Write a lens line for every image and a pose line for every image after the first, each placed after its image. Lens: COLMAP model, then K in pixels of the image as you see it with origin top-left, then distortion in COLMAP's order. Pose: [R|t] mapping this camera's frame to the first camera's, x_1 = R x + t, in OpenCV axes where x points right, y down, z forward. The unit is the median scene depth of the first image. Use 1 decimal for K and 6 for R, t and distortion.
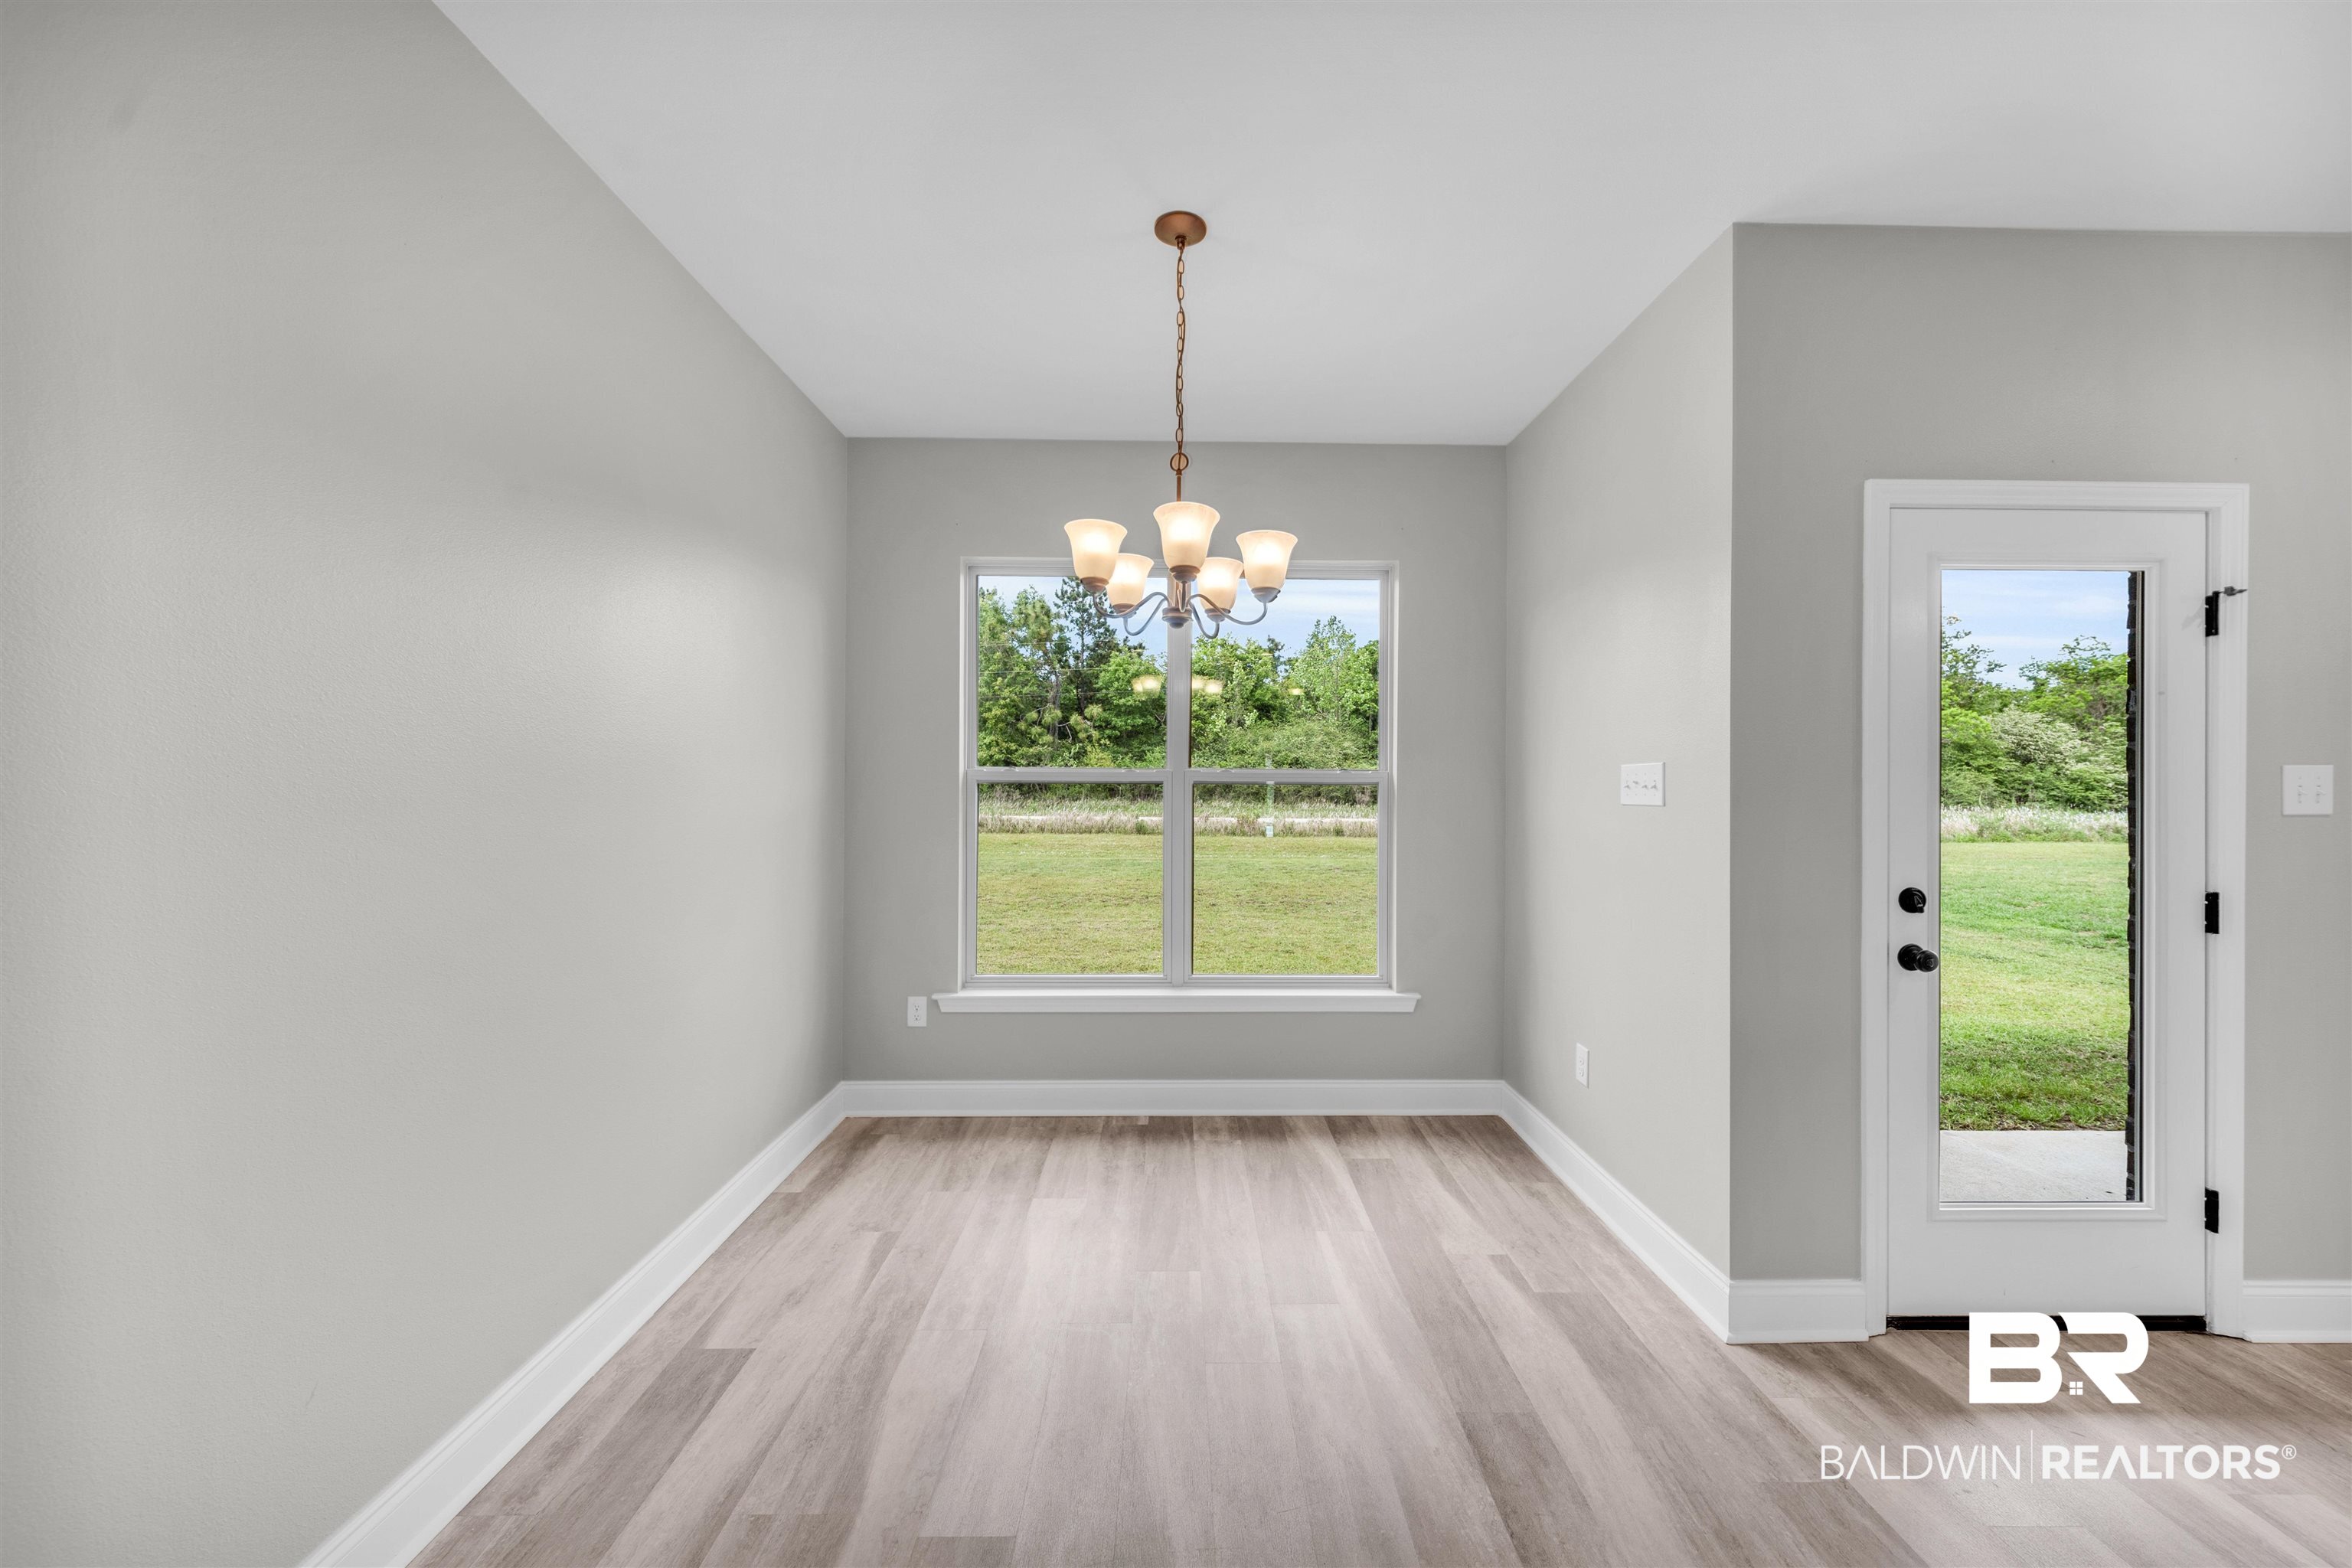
lens RADIAL K [[862.6, 0, 1183.3], [0, 862.6, 782.4], [0, 0, 1]] dist [0.002811, -0.000226]
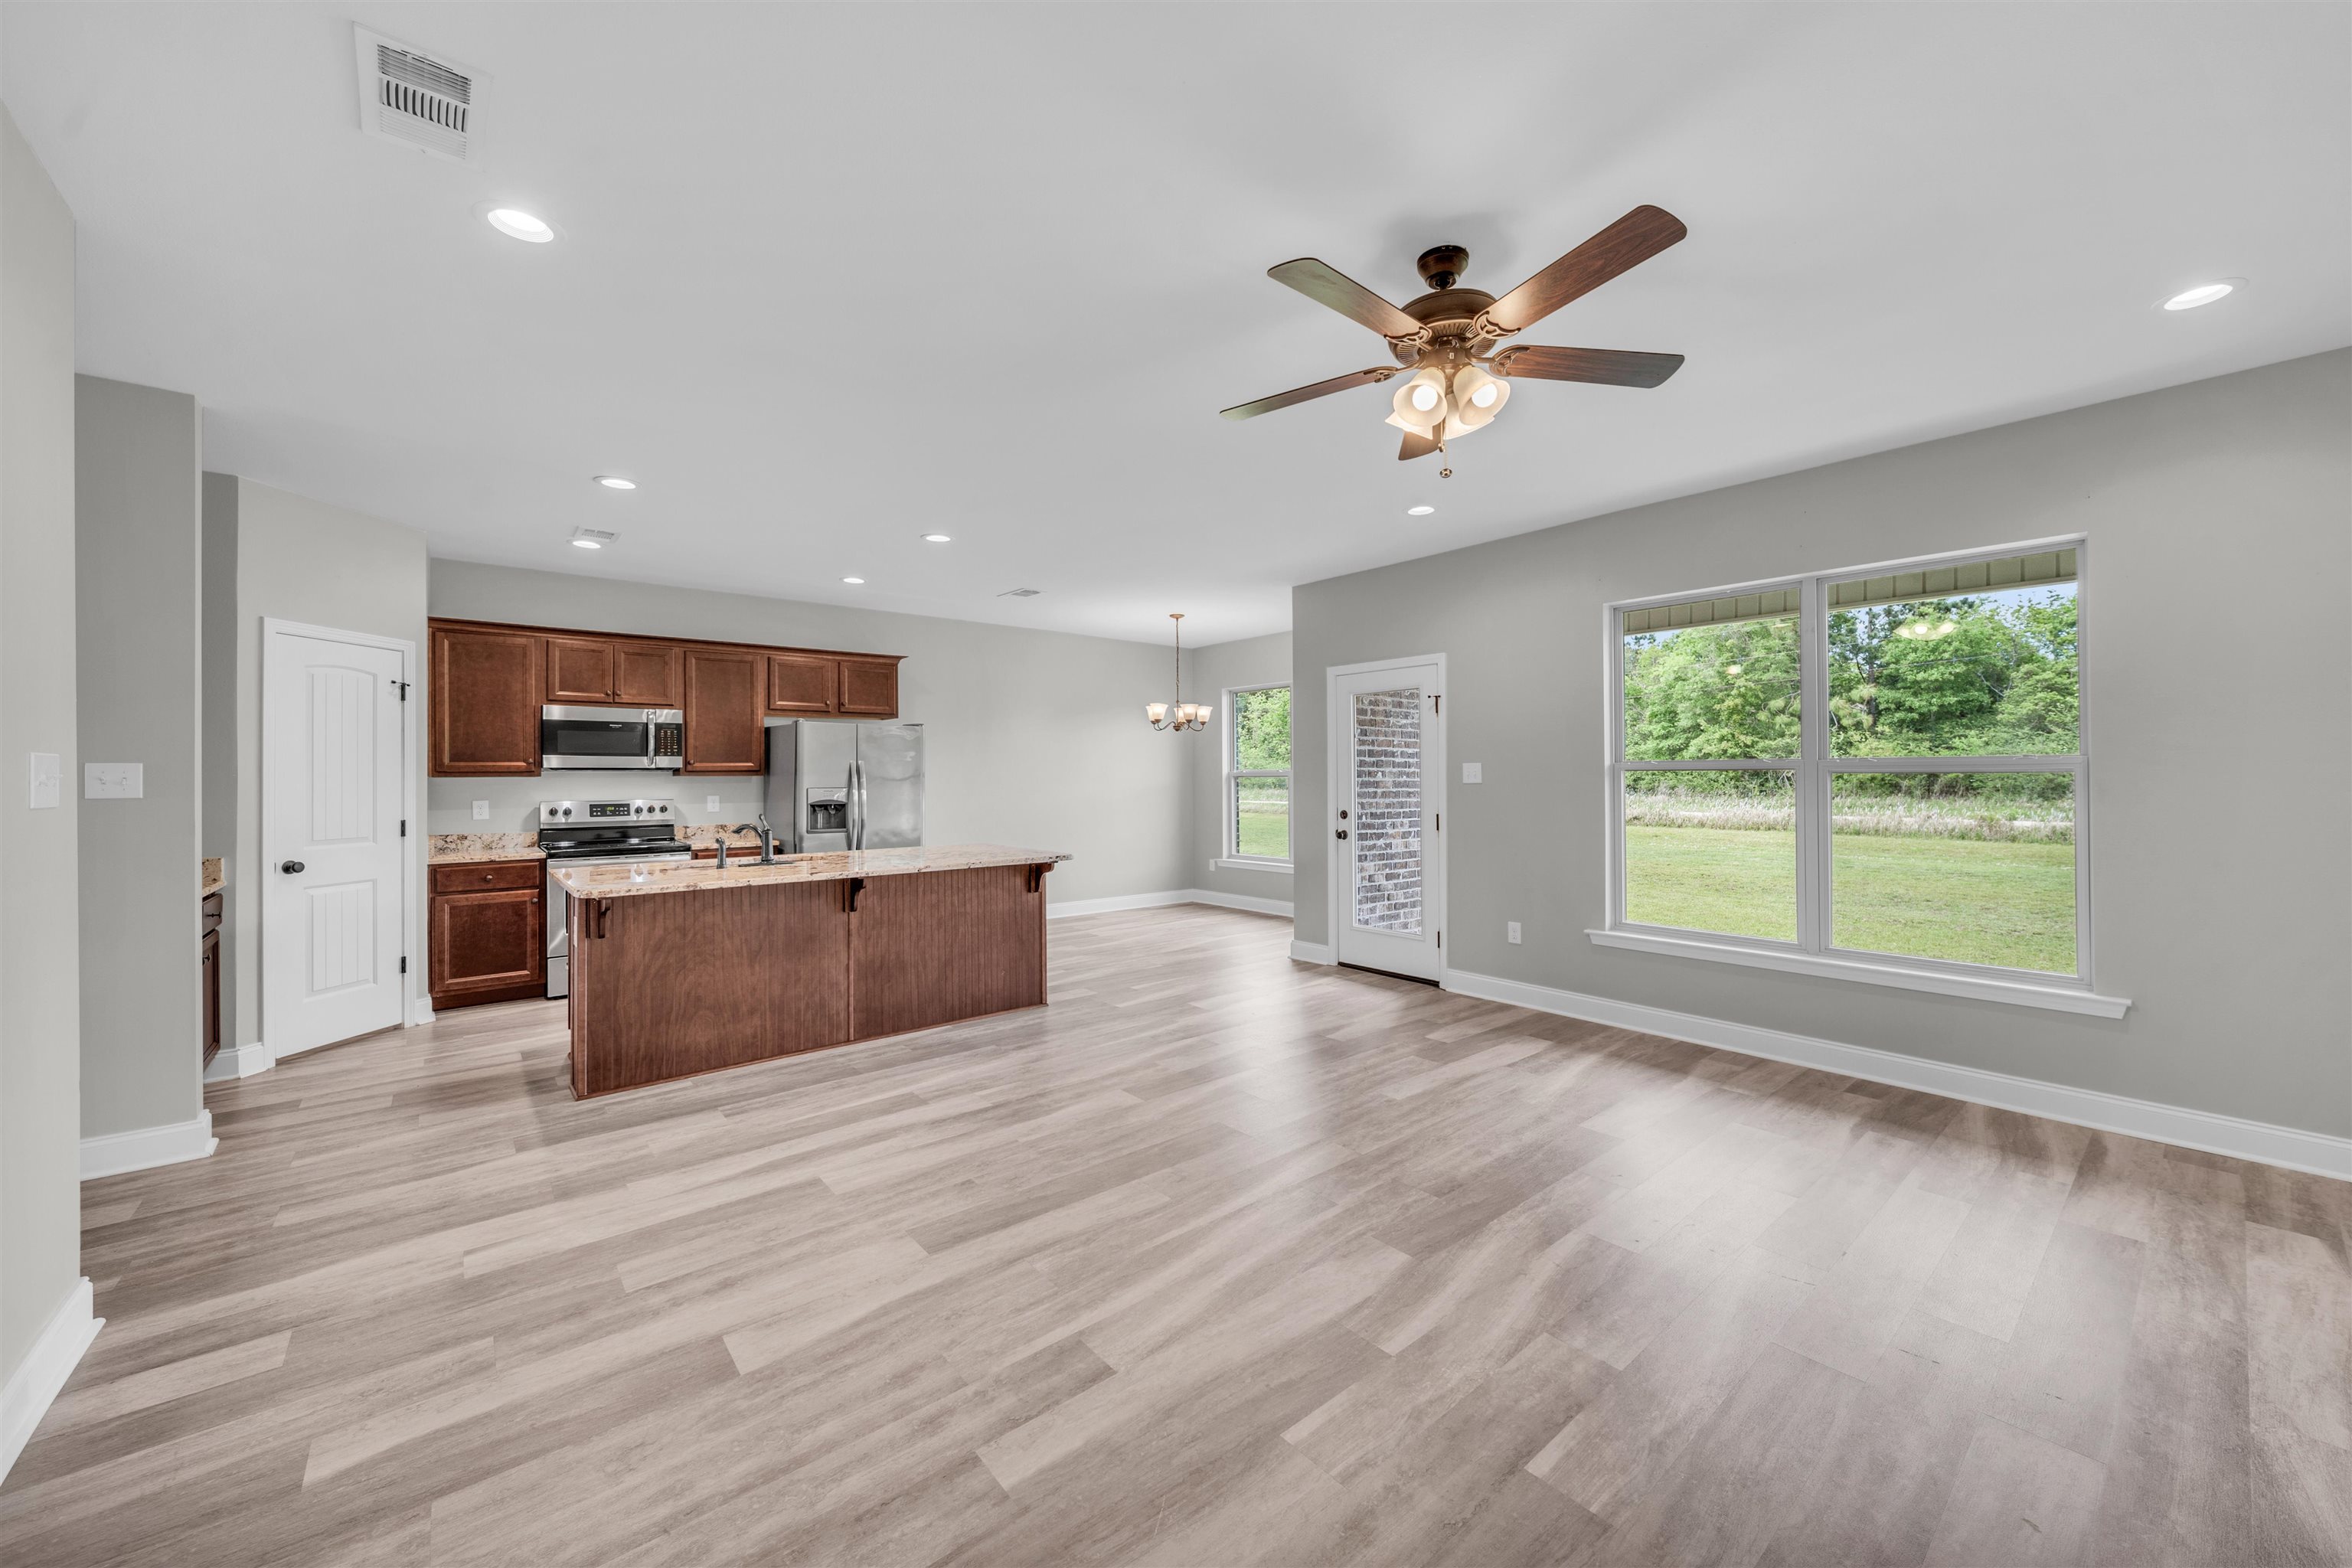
lens RADIAL K [[862.6, 0, 1173.4], [0, 862.6, 776.4], [0, 0, 1]] dist [0.002811, -0.000226]
pose [[0.631629, -0.013441, -0.775154, 0.139882], [0.008984, 0.999909, -0.010018, 0.001870], [0.775218, -0.000636, 0.631693, -0.063035]]
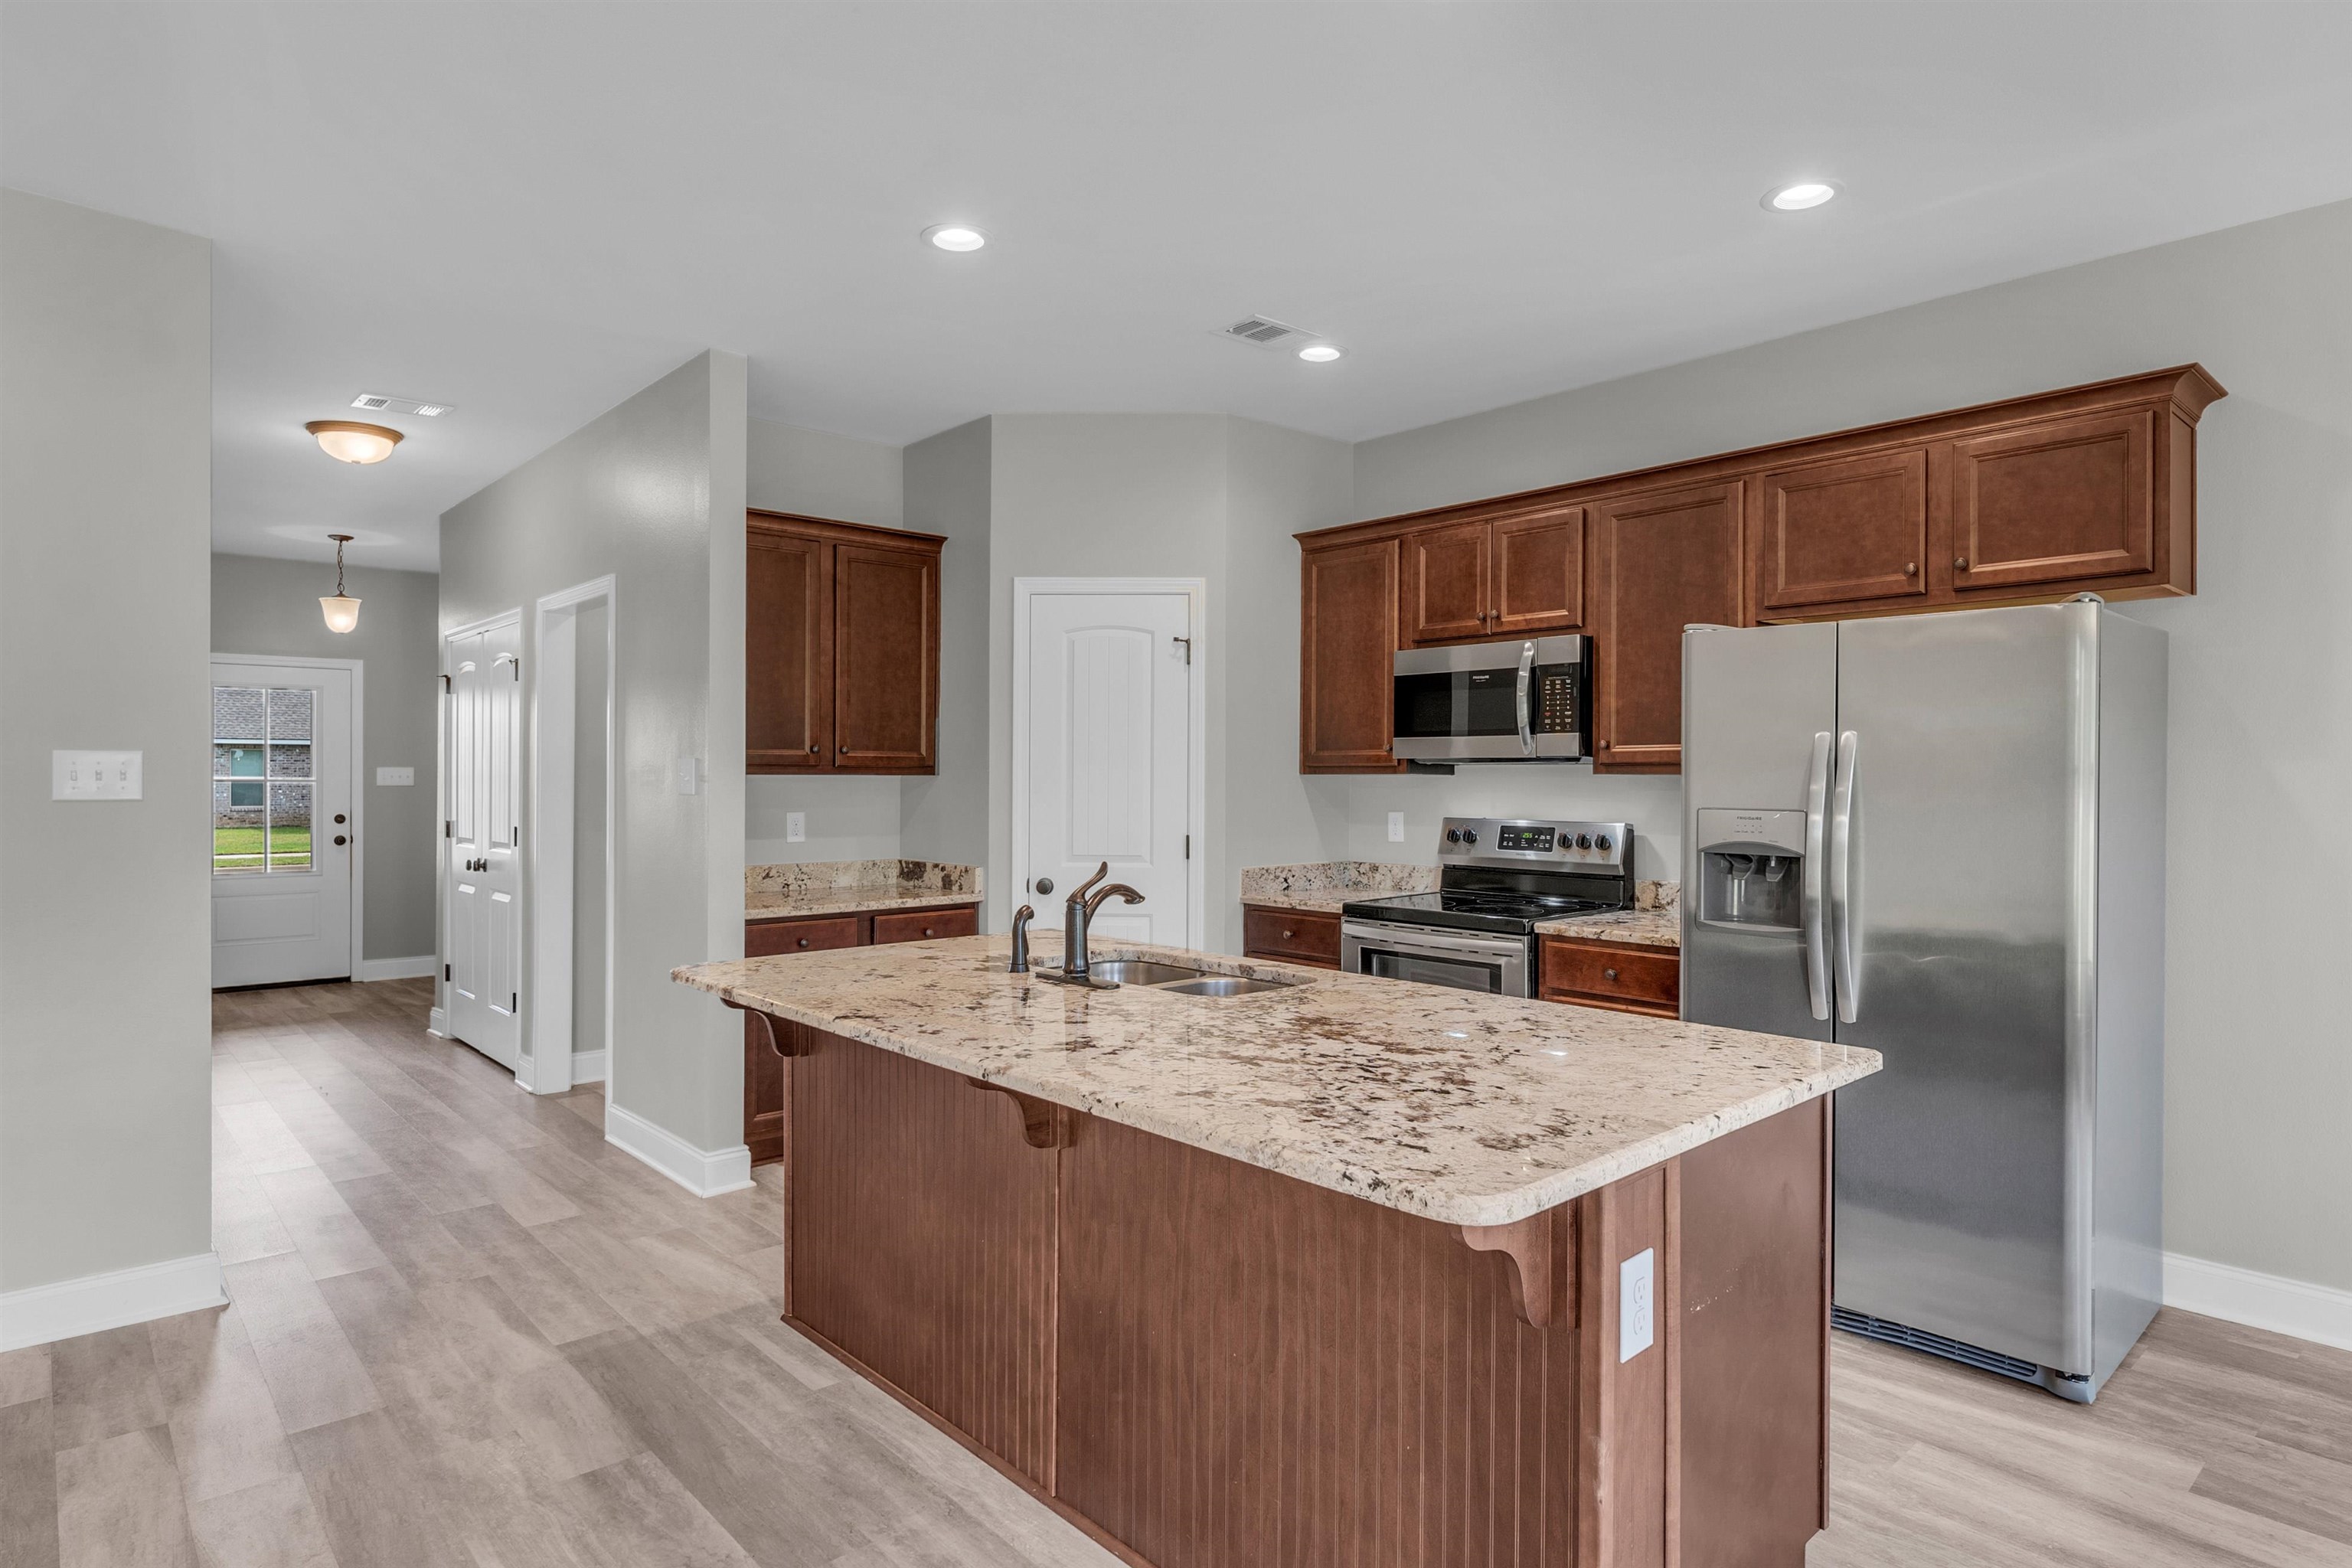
lens RADIAL K [[1321.8, 0, 1199.1], [0, 1321.8, 774.6], [0, 0, 1]] dist [0.000473, 0.004207]
pose [[-0.749637, -0.012965, -0.661722, 0.067696], [-0.012247, 0.999909, -0.005717, 0.000640], [0.661736, 0.003818, -0.749728, 0.021476]]
